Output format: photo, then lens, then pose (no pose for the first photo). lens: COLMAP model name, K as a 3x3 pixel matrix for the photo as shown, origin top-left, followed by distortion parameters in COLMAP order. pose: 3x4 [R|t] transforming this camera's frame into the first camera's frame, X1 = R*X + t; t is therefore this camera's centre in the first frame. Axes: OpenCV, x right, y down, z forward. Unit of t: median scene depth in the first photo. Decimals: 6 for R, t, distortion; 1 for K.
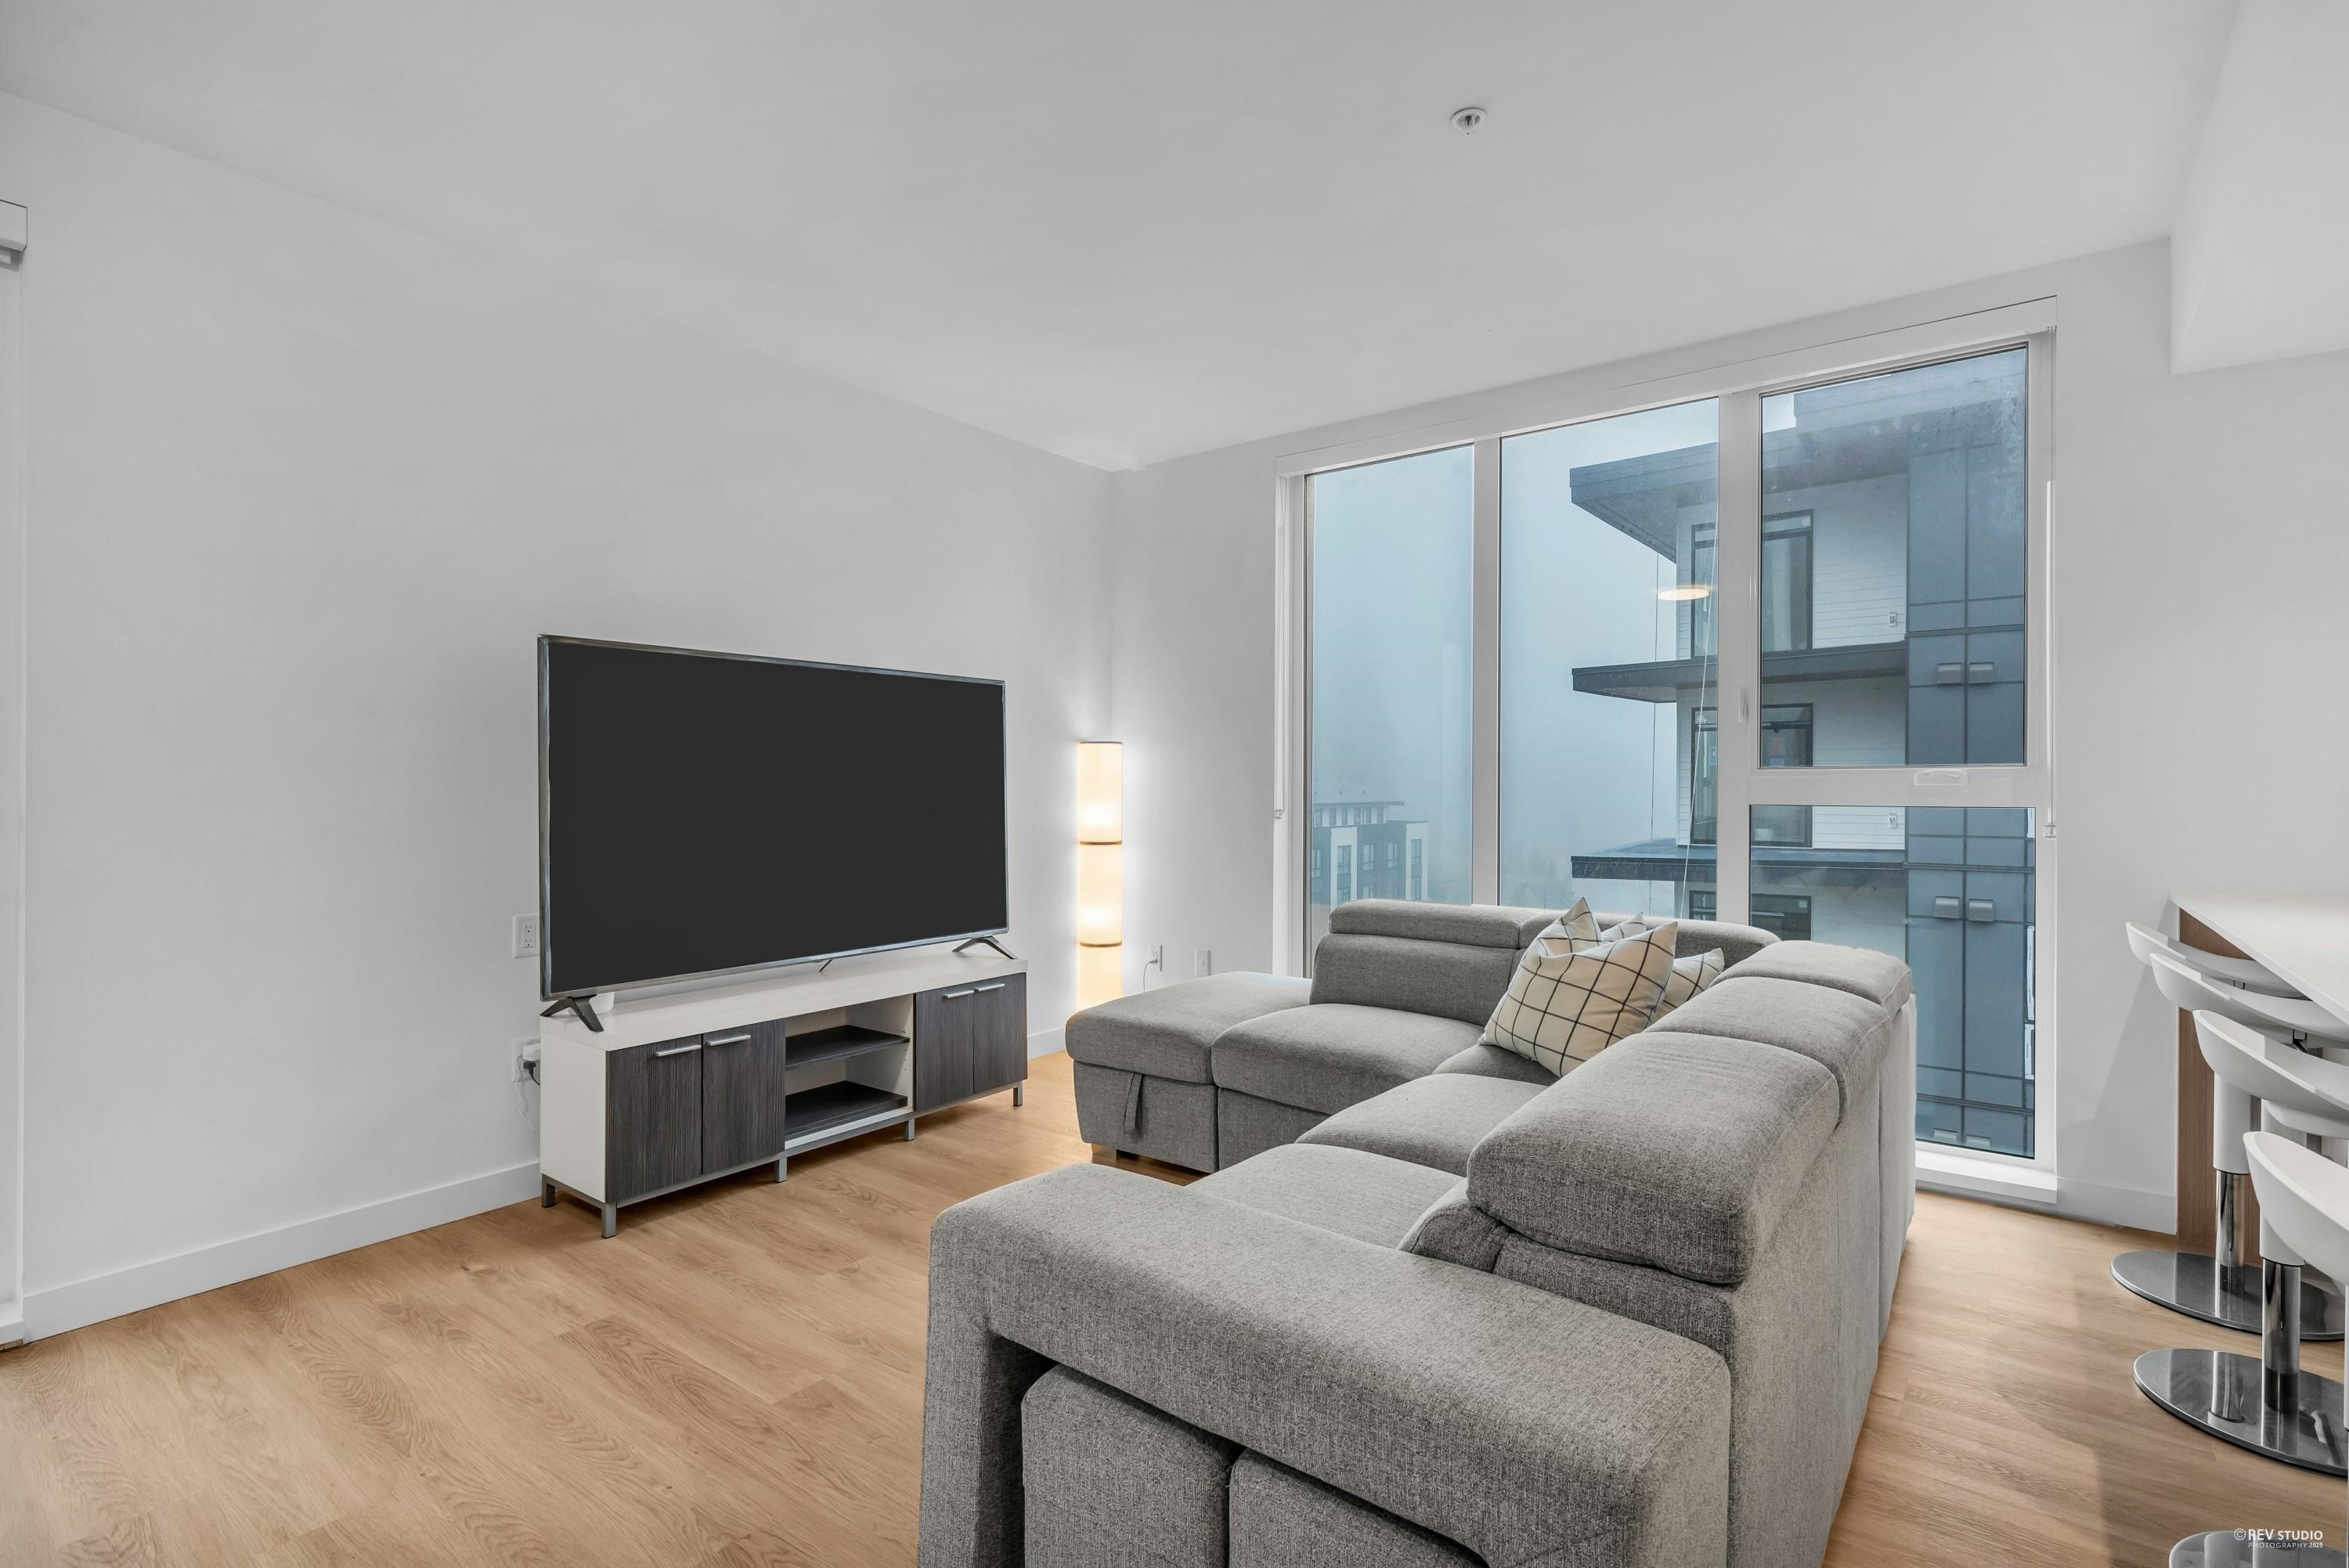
lens RADIAL K [[1104.7, 0, 1171.4], [0, 1104.7, 791.5], [0, 0, 1]] dist [0.000498, 0.000100]
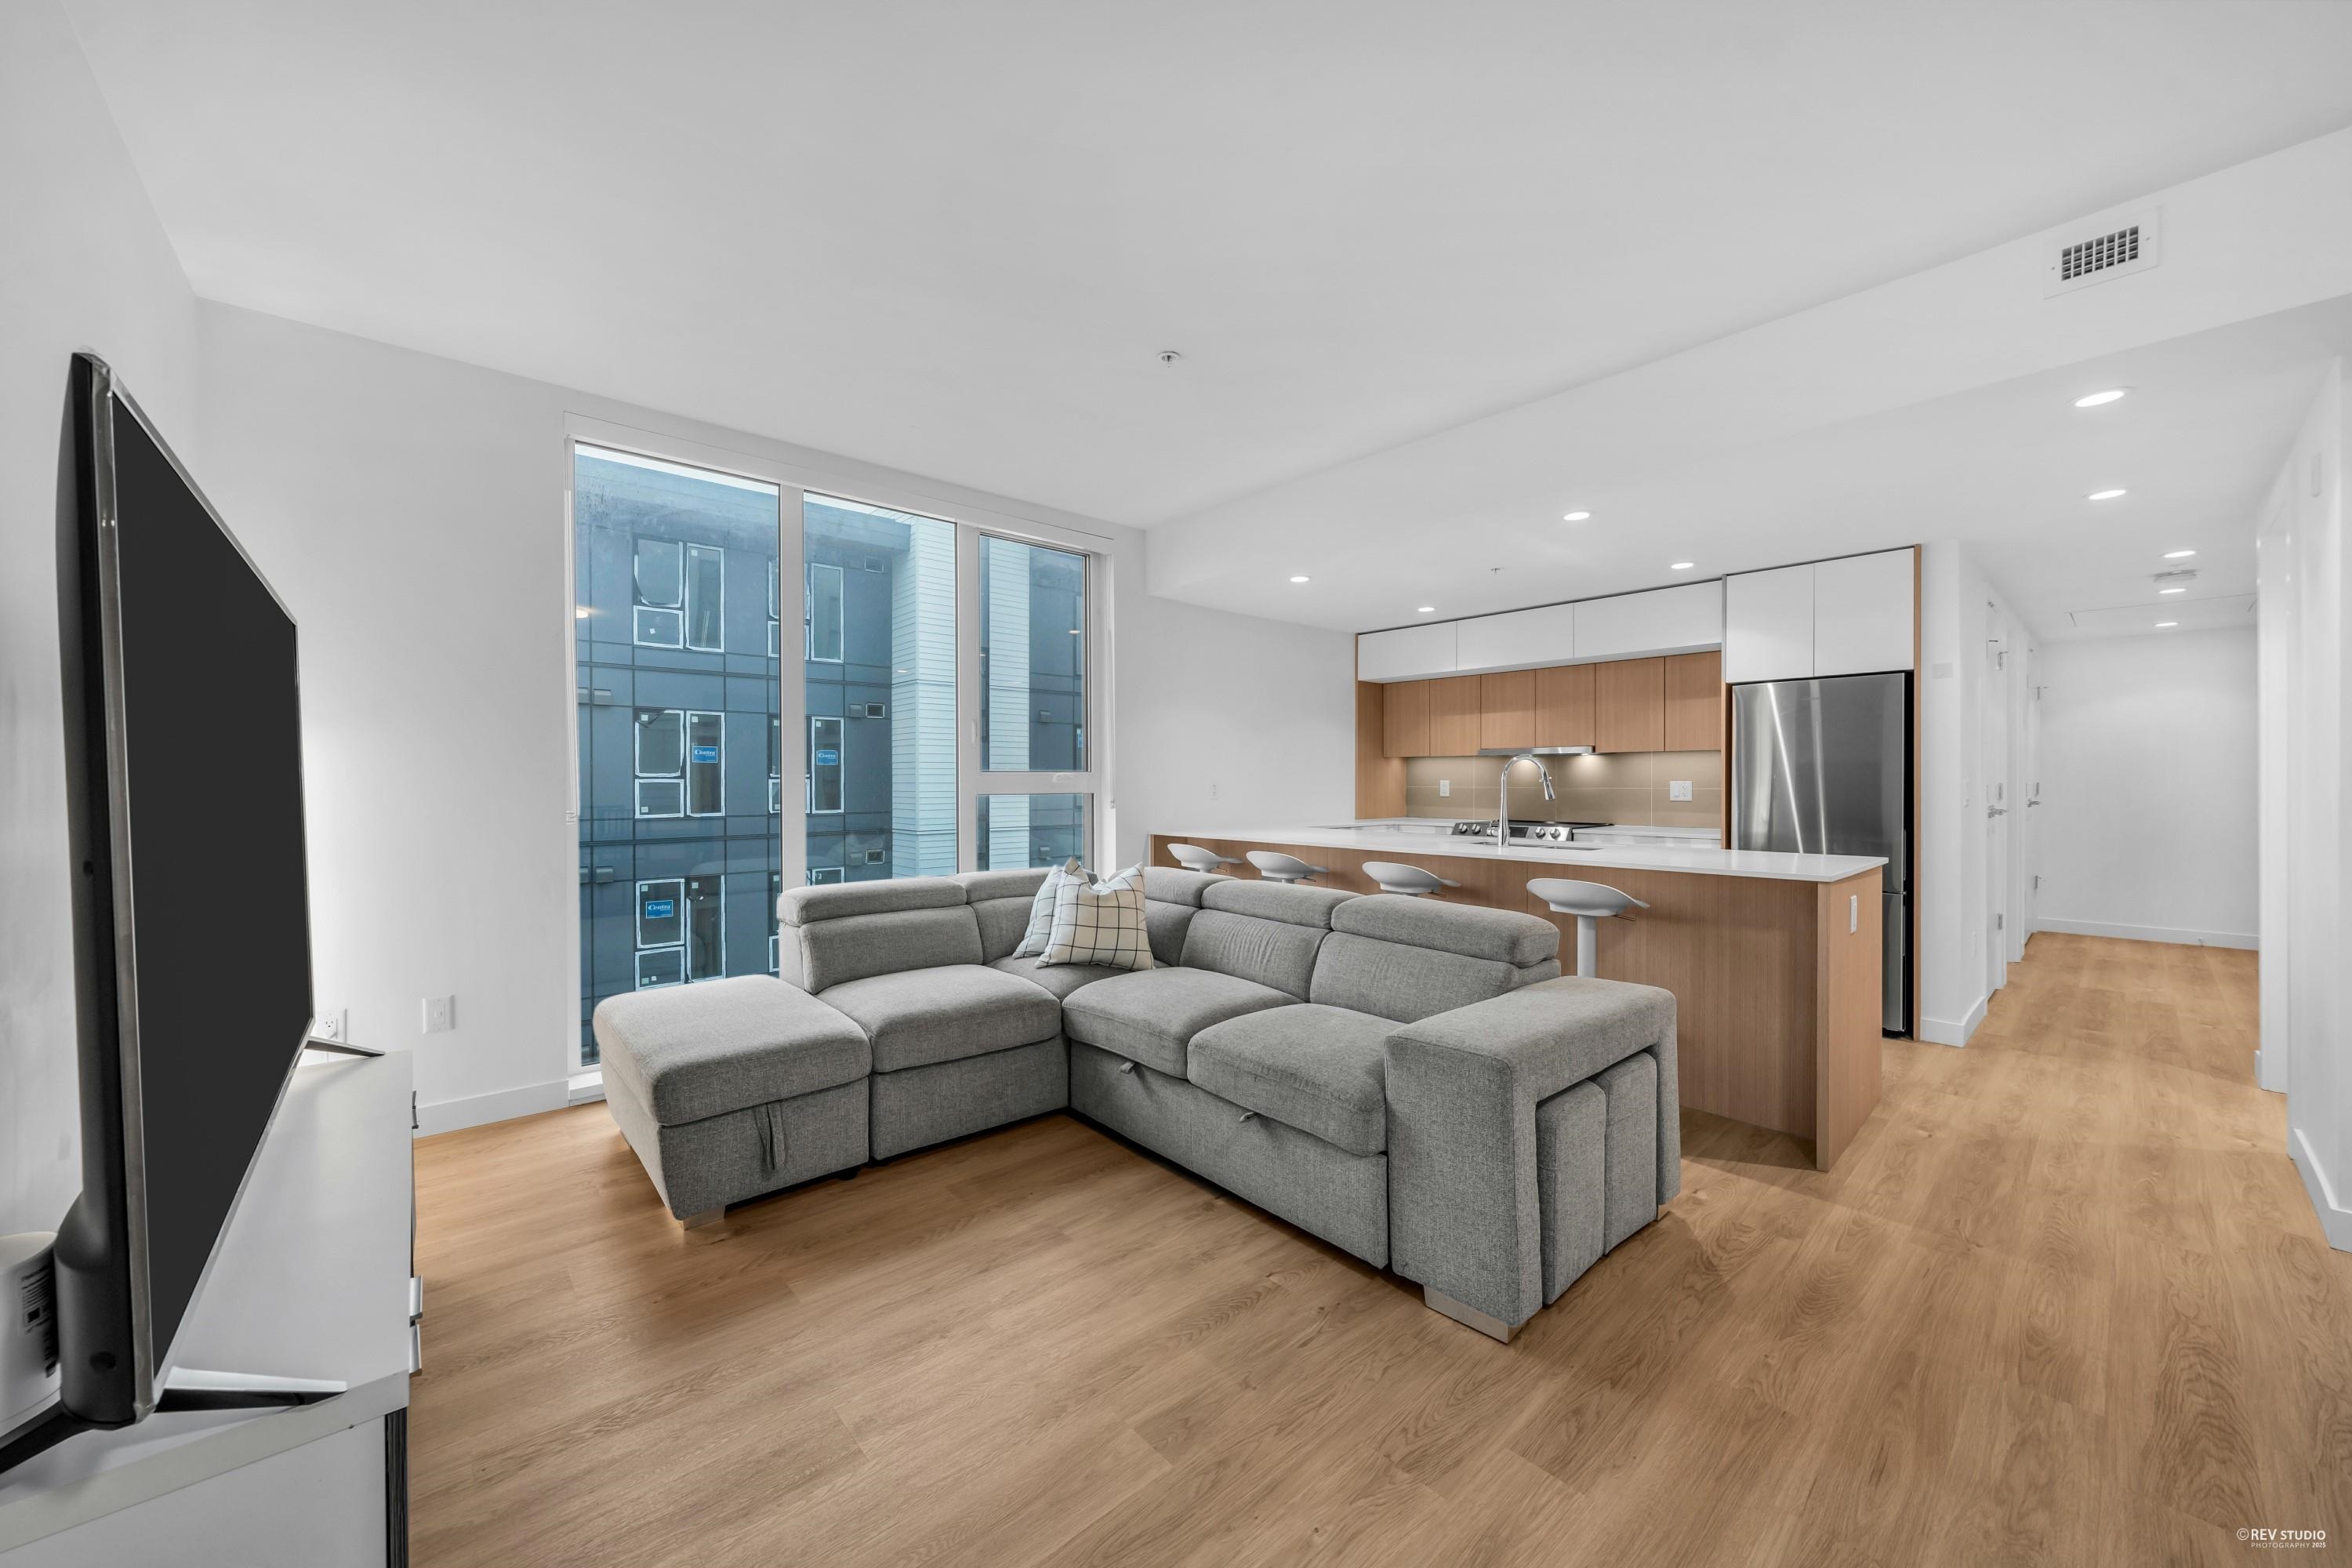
lens RADIAL K [[857.6, 0, 1175.0], [0, 857.6, 780.6], [0, 0, 1]] dist [-0.001664, -0.000057]
pose [[0.190393, -0.001285, 0.981707, -0.754860], [0.006683, 0.999978, 0.000013, -0.007381], [-0.981685, 0.006558, 0.190397, 0.615884]]
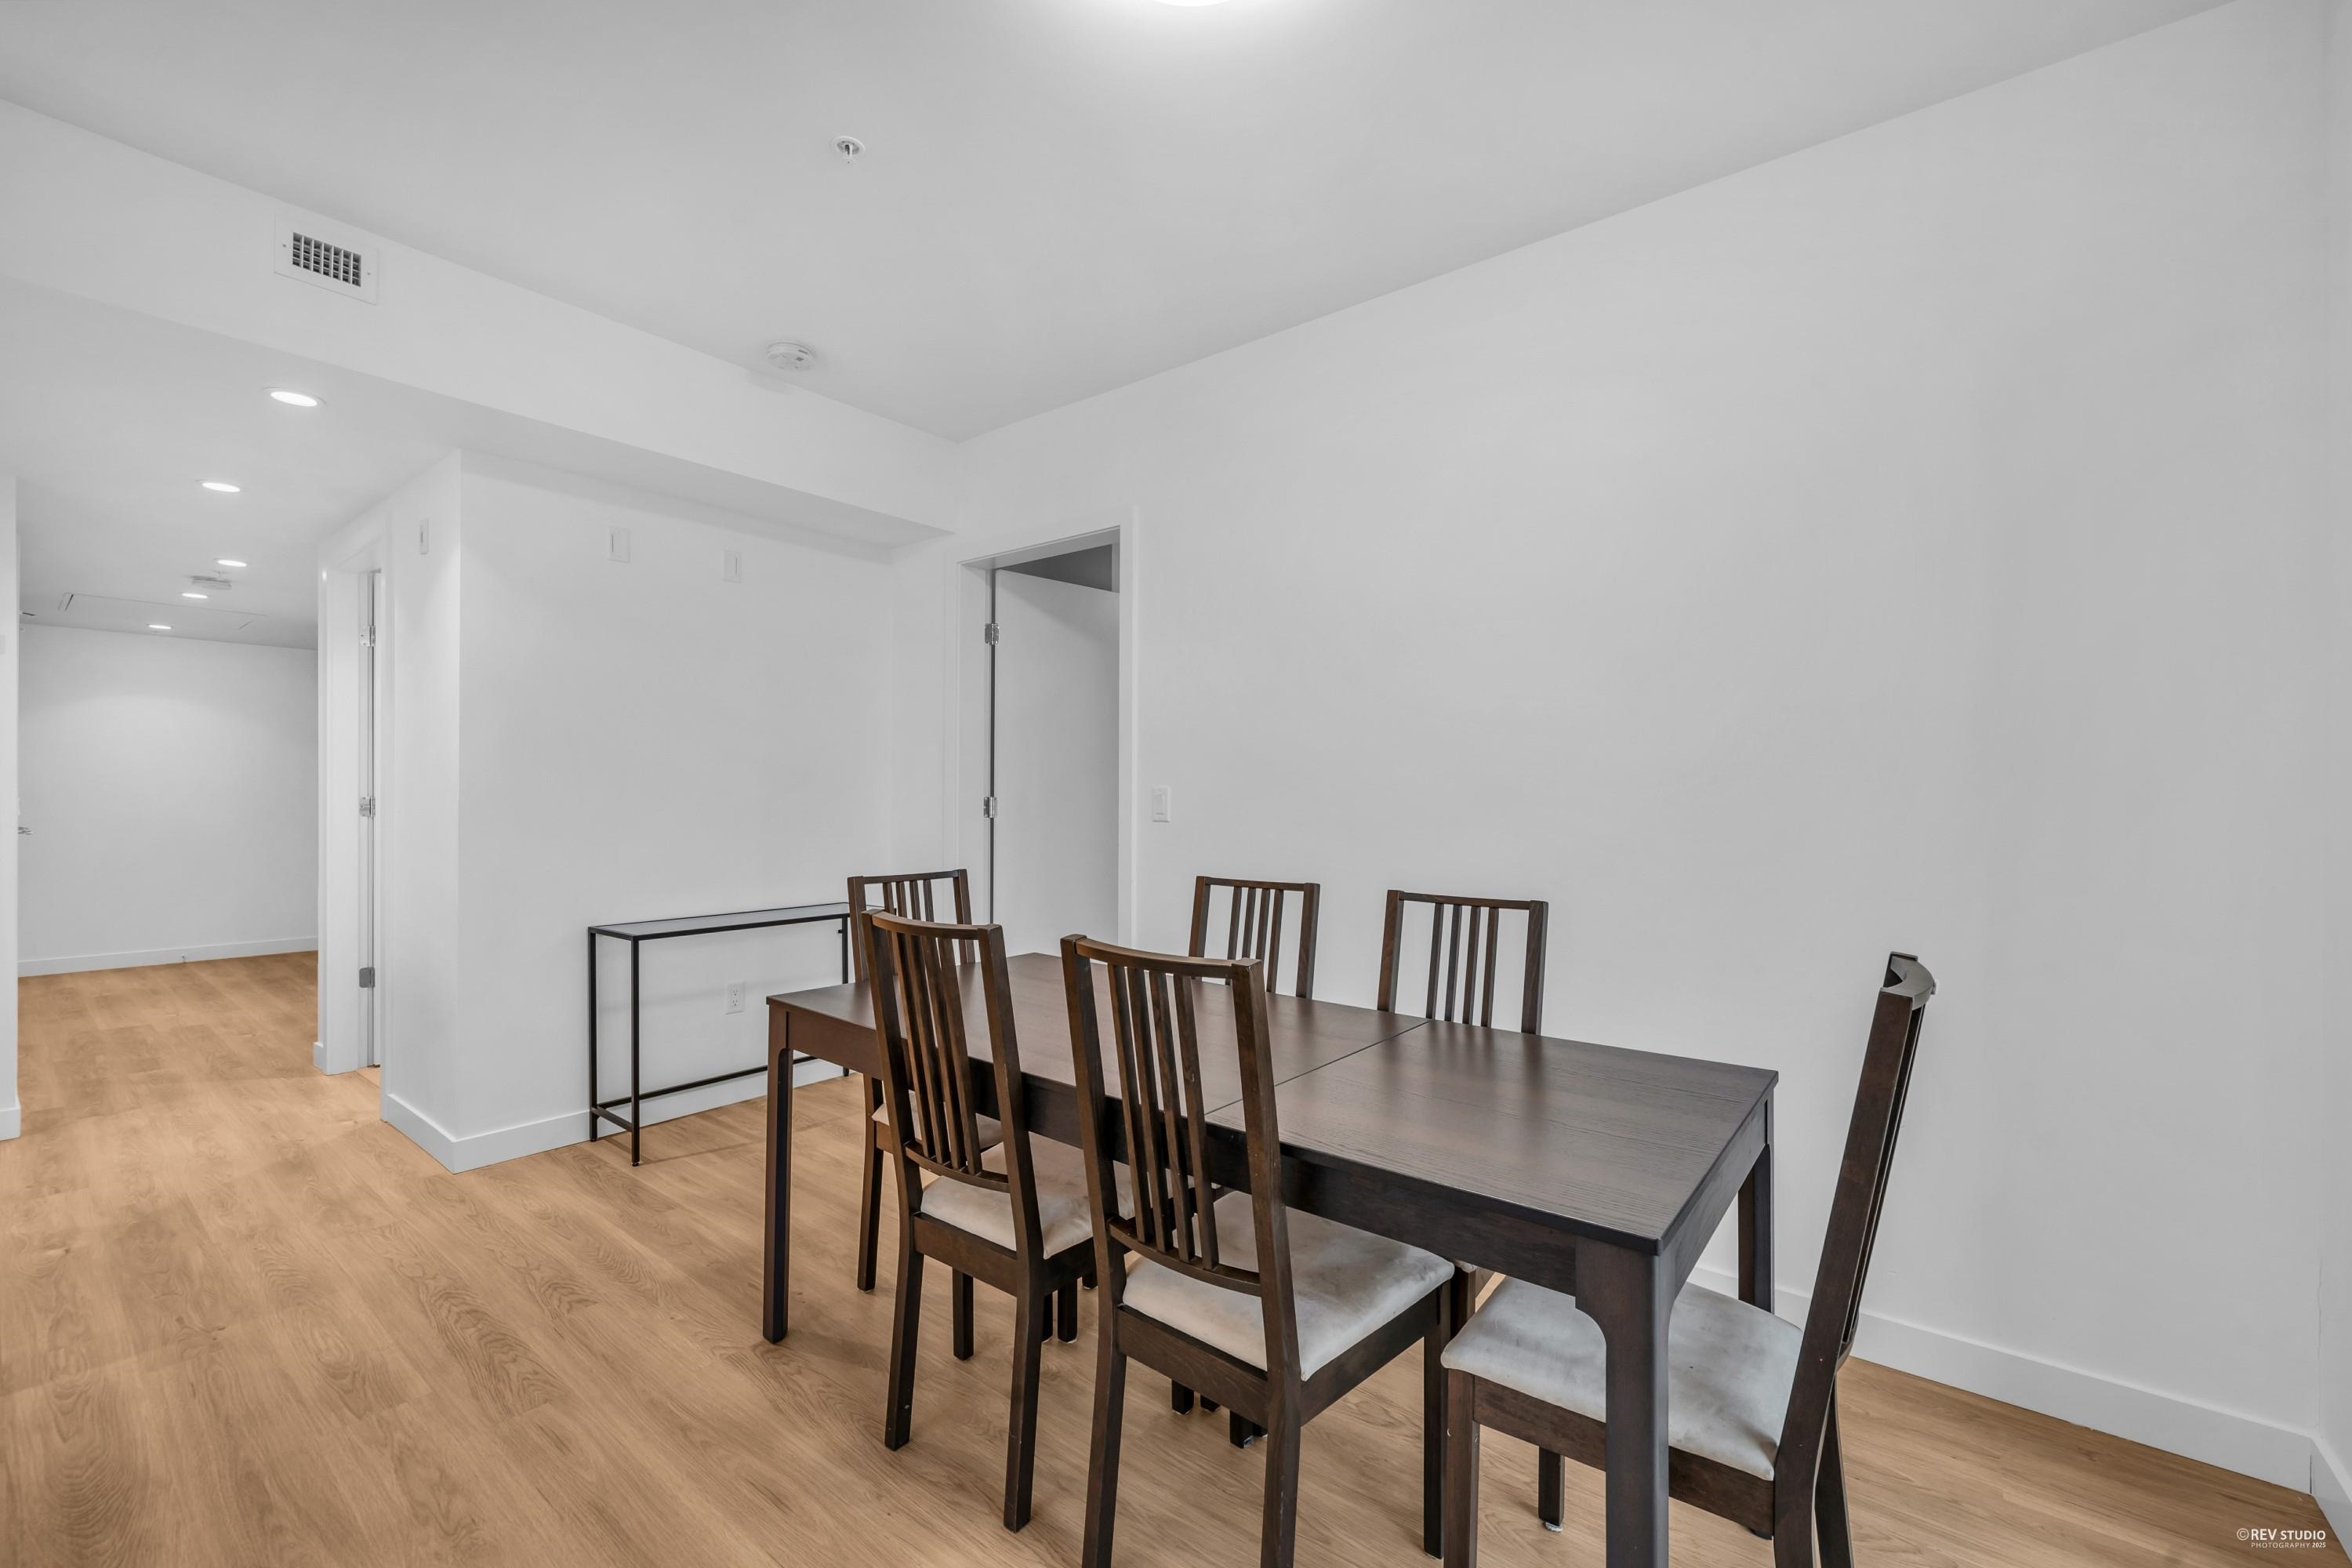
lens RADIAL K [[970.4, 0, 1154.0], [0, 970.4, 793.0], [0, 0, 1]] dist [-0.000124, -0.000077]
pose [[-0.999268, -0.004725, 0.037962, -0.617041], [-0.004666, 0.999988, 0.001650, -0.005017], [-0.037969, 0.001472, -0.999278, 0.775200]]
